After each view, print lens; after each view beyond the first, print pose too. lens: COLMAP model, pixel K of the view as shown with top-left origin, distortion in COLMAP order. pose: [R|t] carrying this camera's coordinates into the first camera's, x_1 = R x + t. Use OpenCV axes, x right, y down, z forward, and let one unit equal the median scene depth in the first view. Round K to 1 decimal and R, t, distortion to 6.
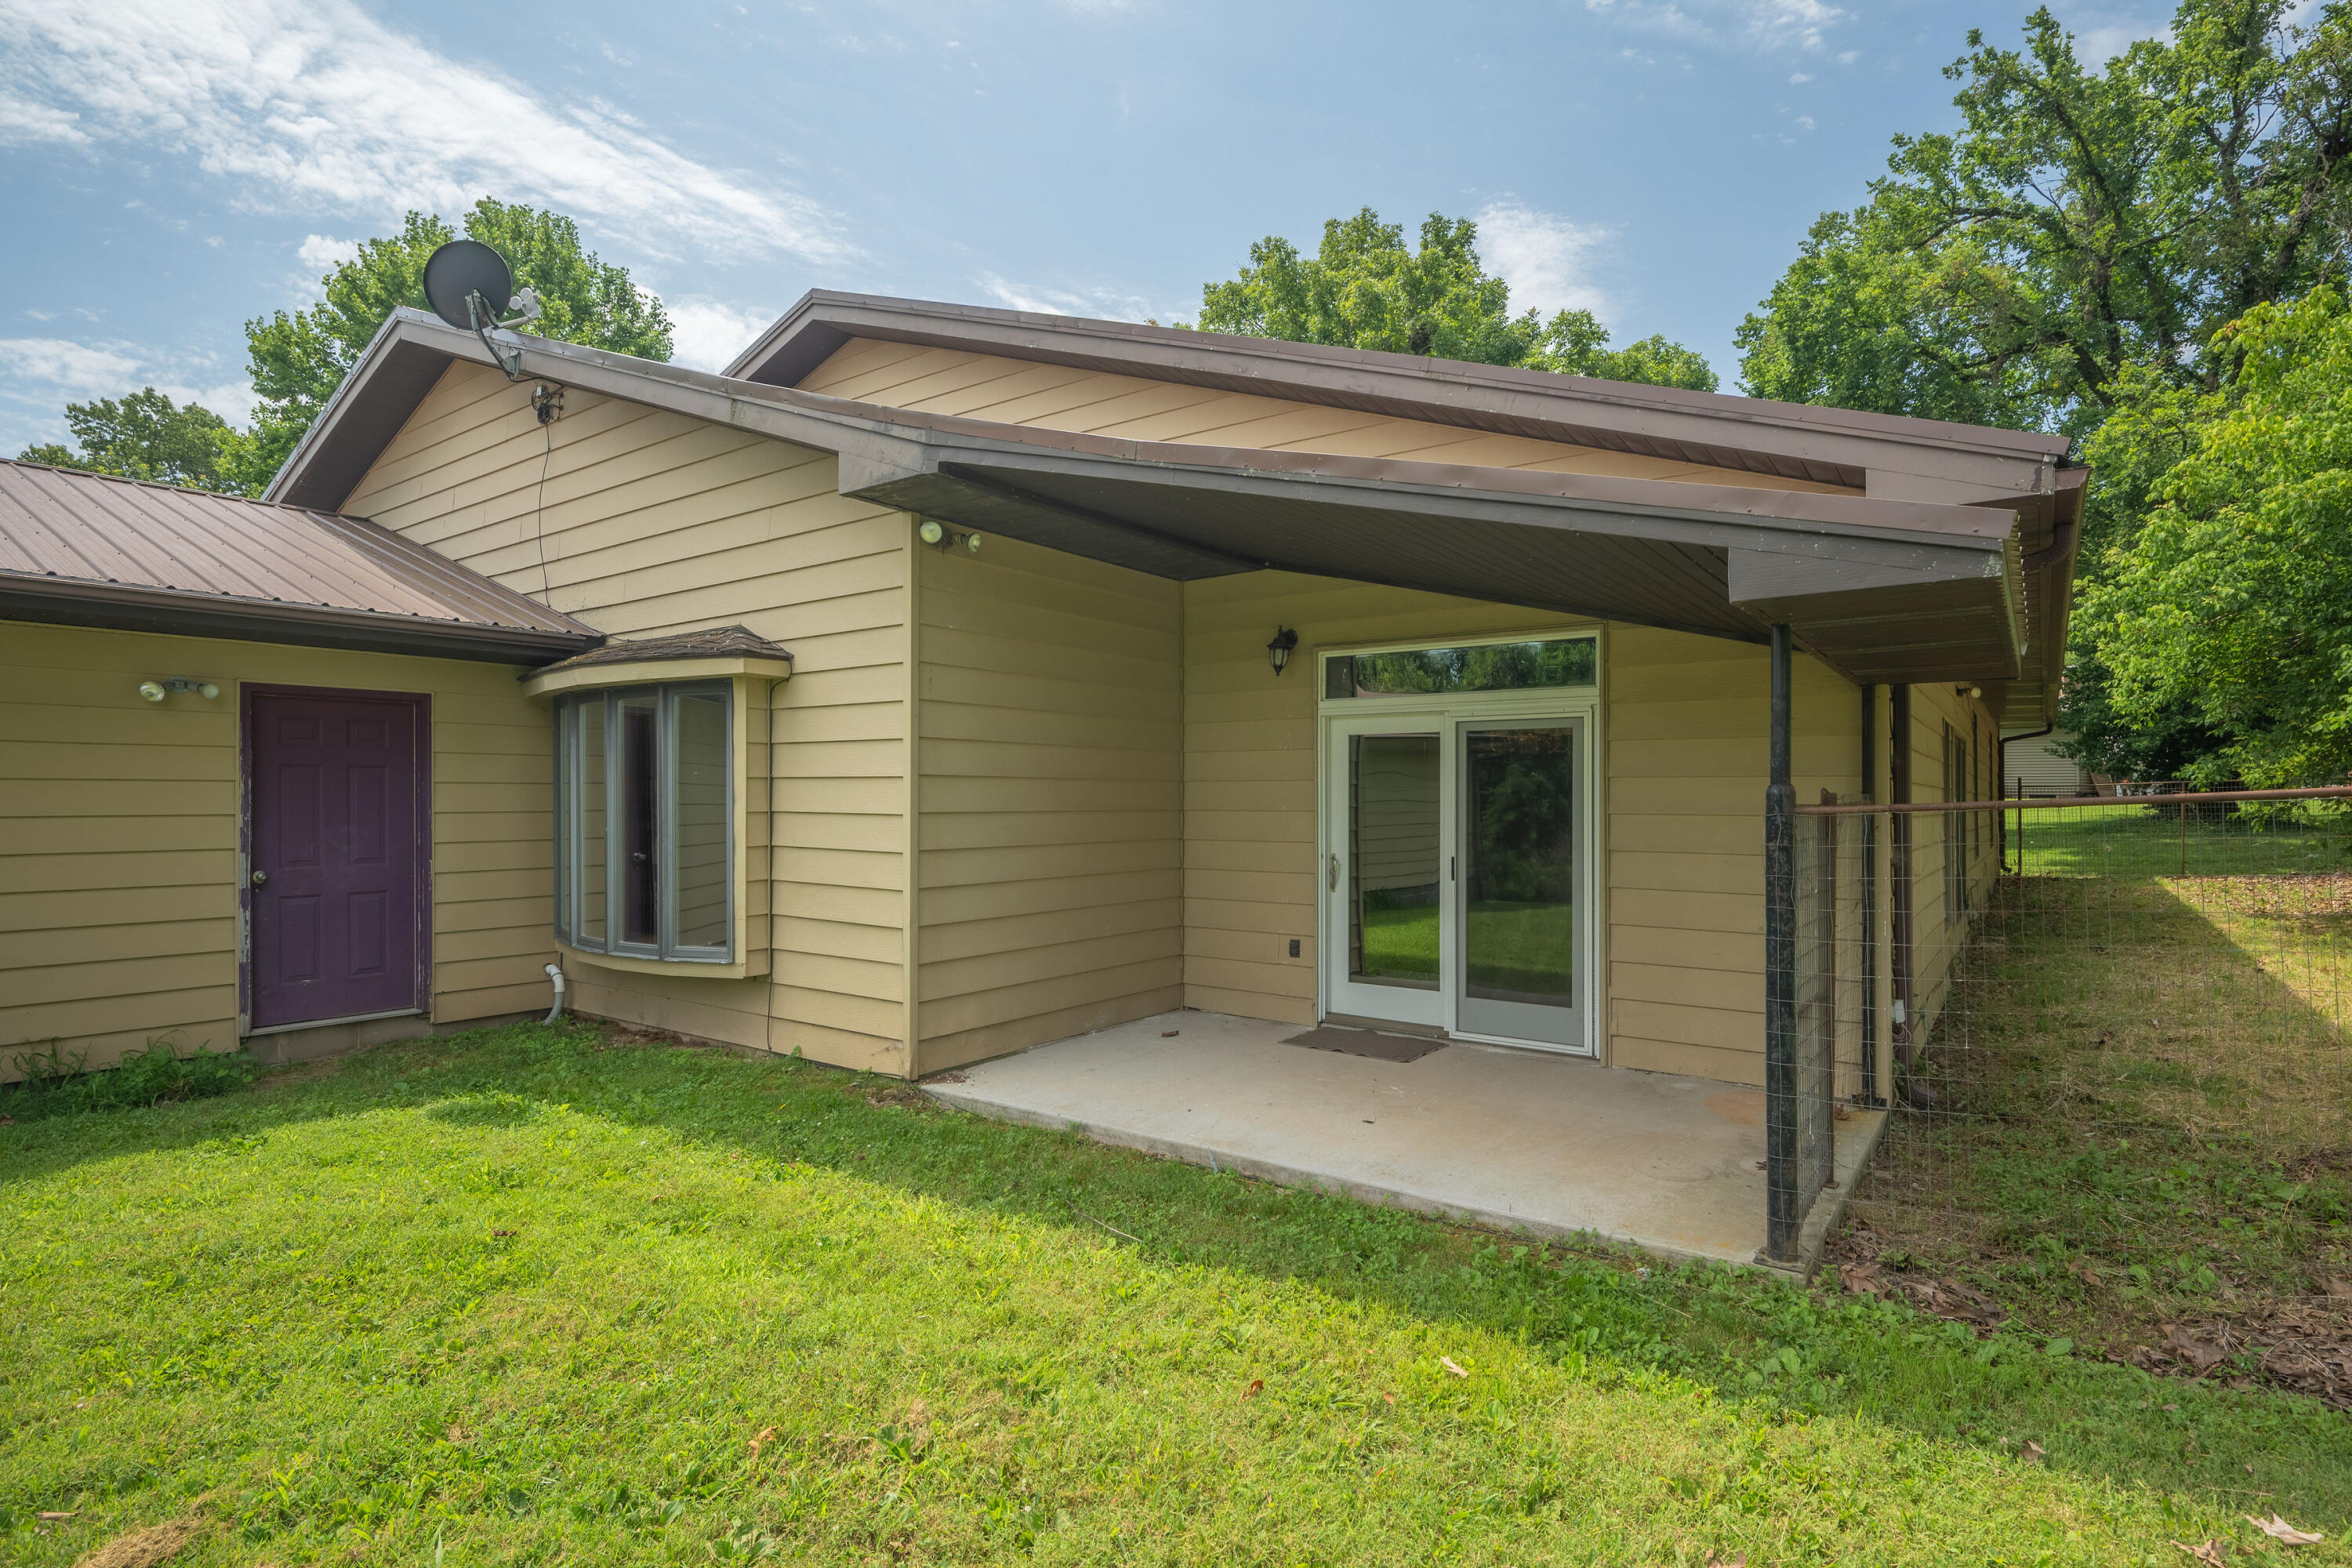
lens RADIAL K [[1154.8, 0, 1176.0], [0, 1154.8, 784.0], [0, 0, 1]] dist [0.000276, 0.000036]
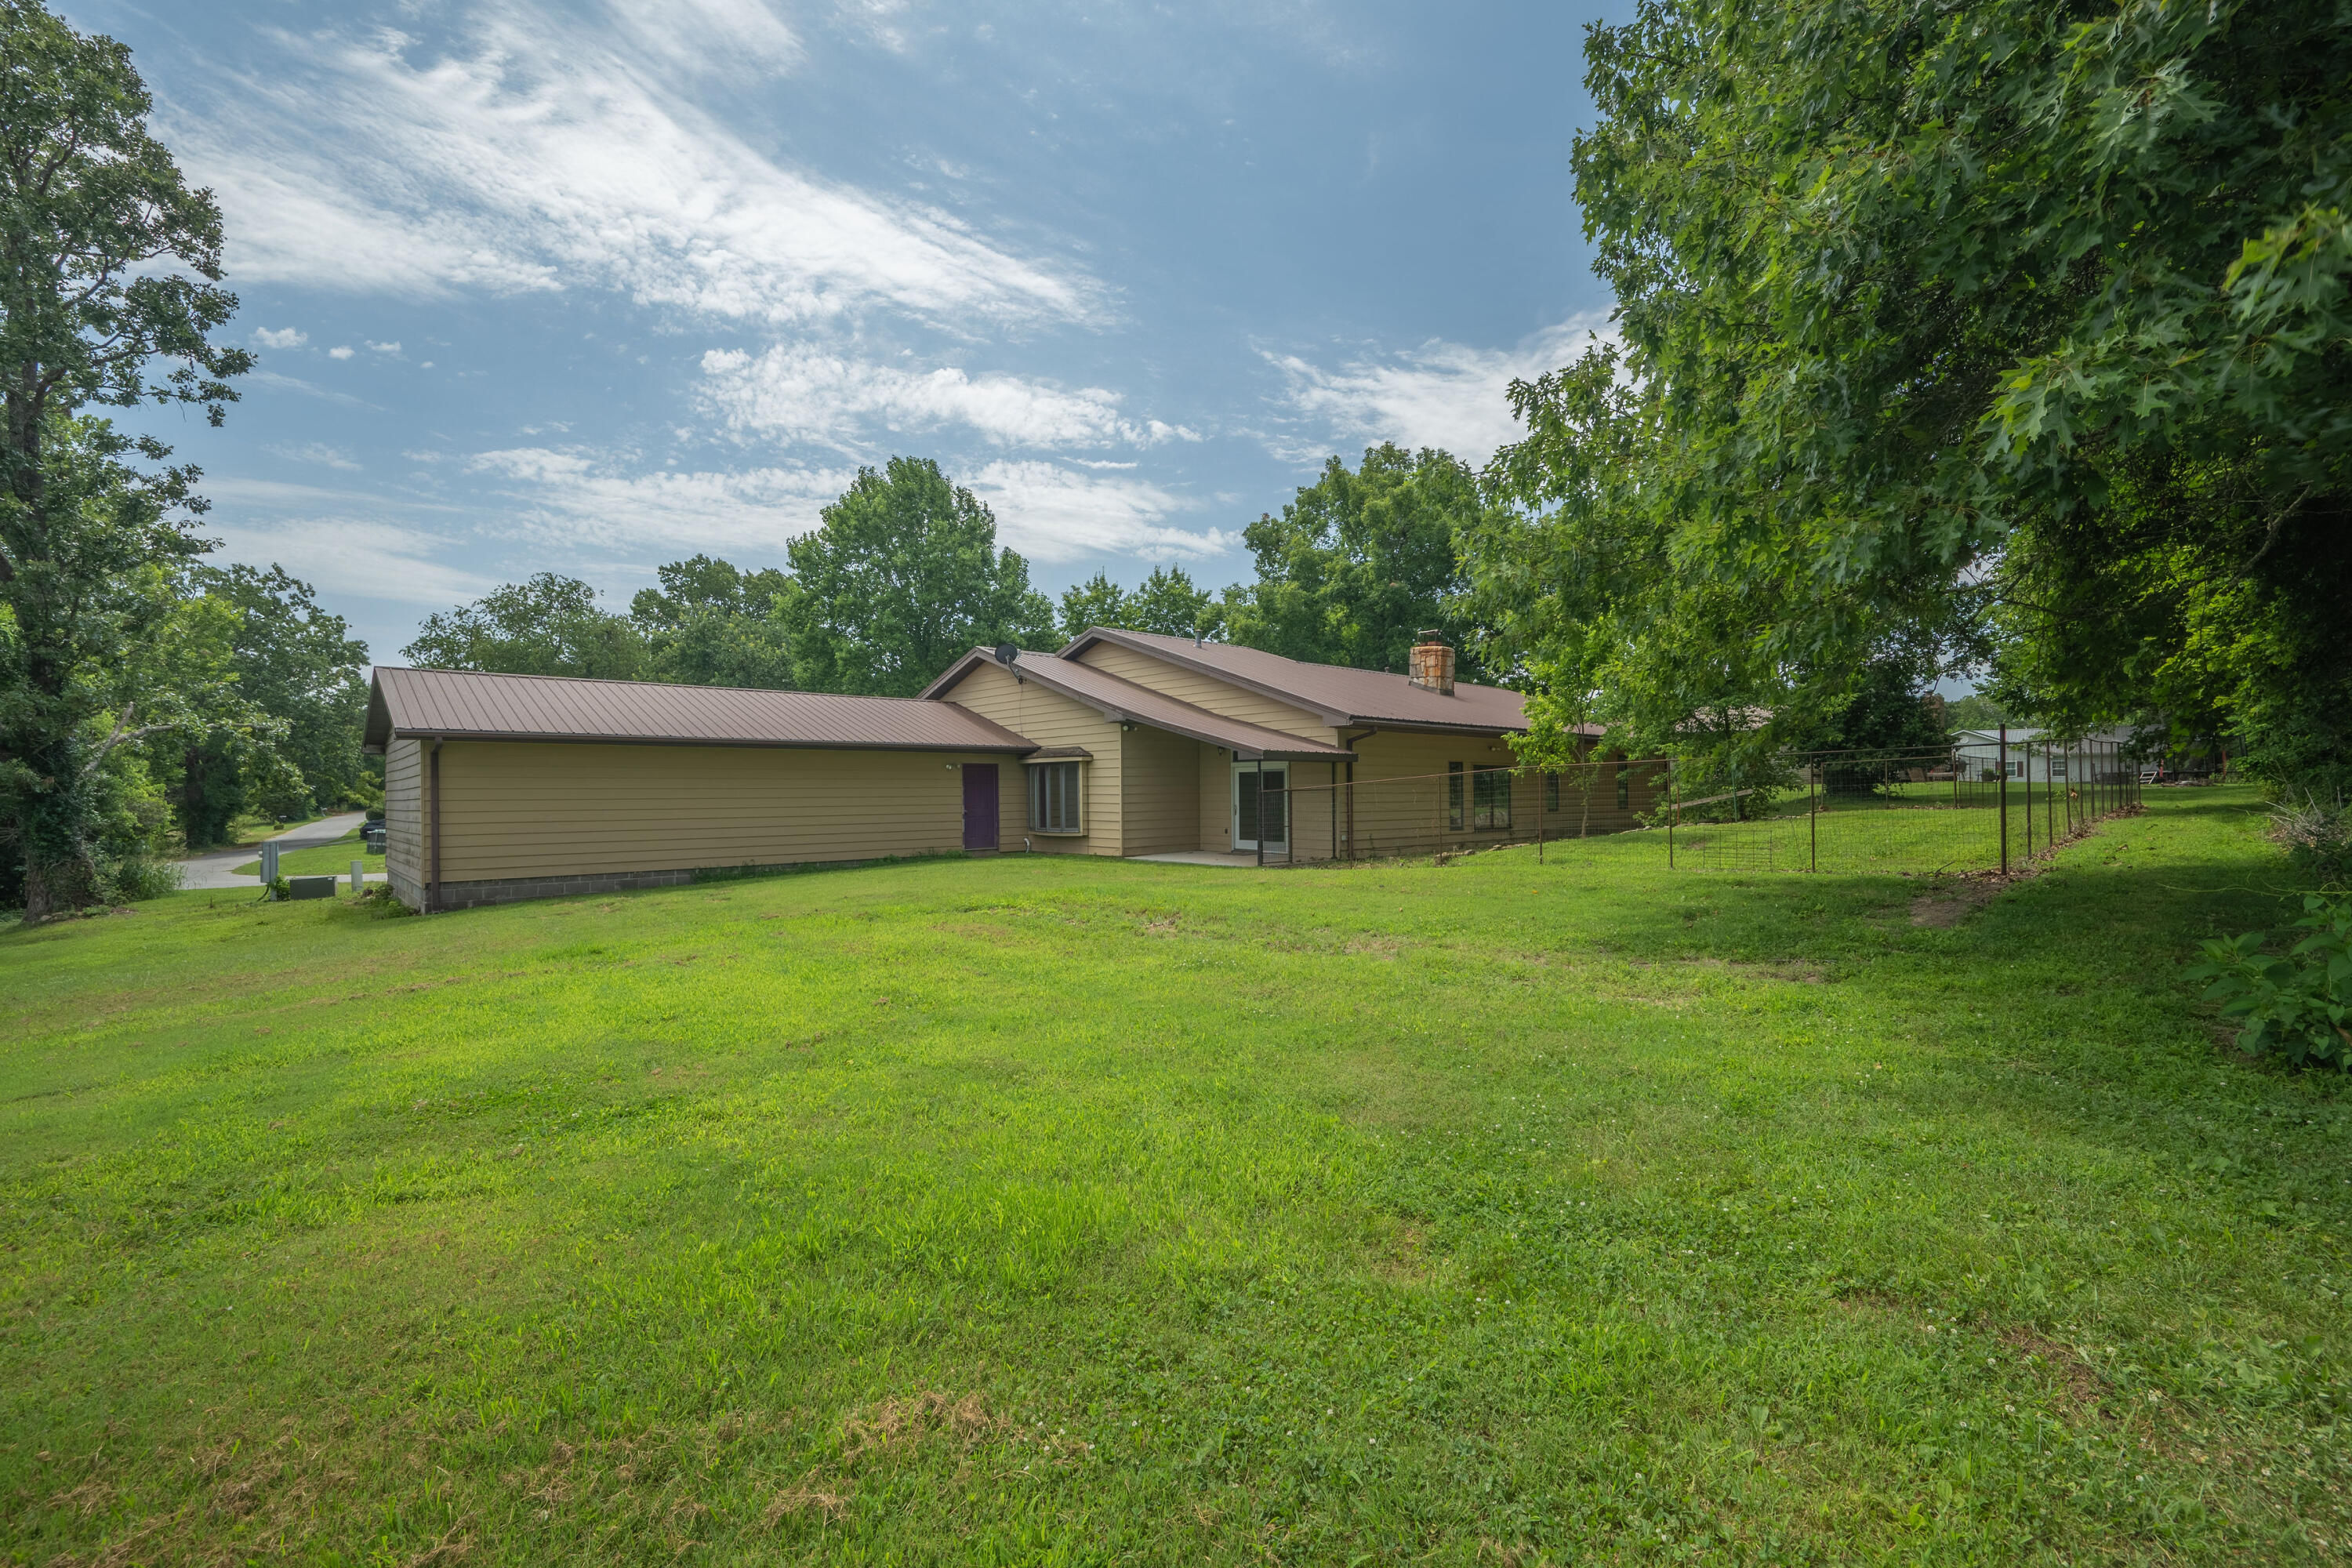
lens RADIAL K [[948.8, 0, 1176.0], [0, 948.8, 784.0], [0, 0, 1]] dist [0.000026, -0.000001]
pose [[0.982289, -0.009055, -0.187153, 0.528283], [0.010647, 0.999915, 0.007503, -0.030859], [0.187069, -0.009363, 0.982302, -2.030917]]
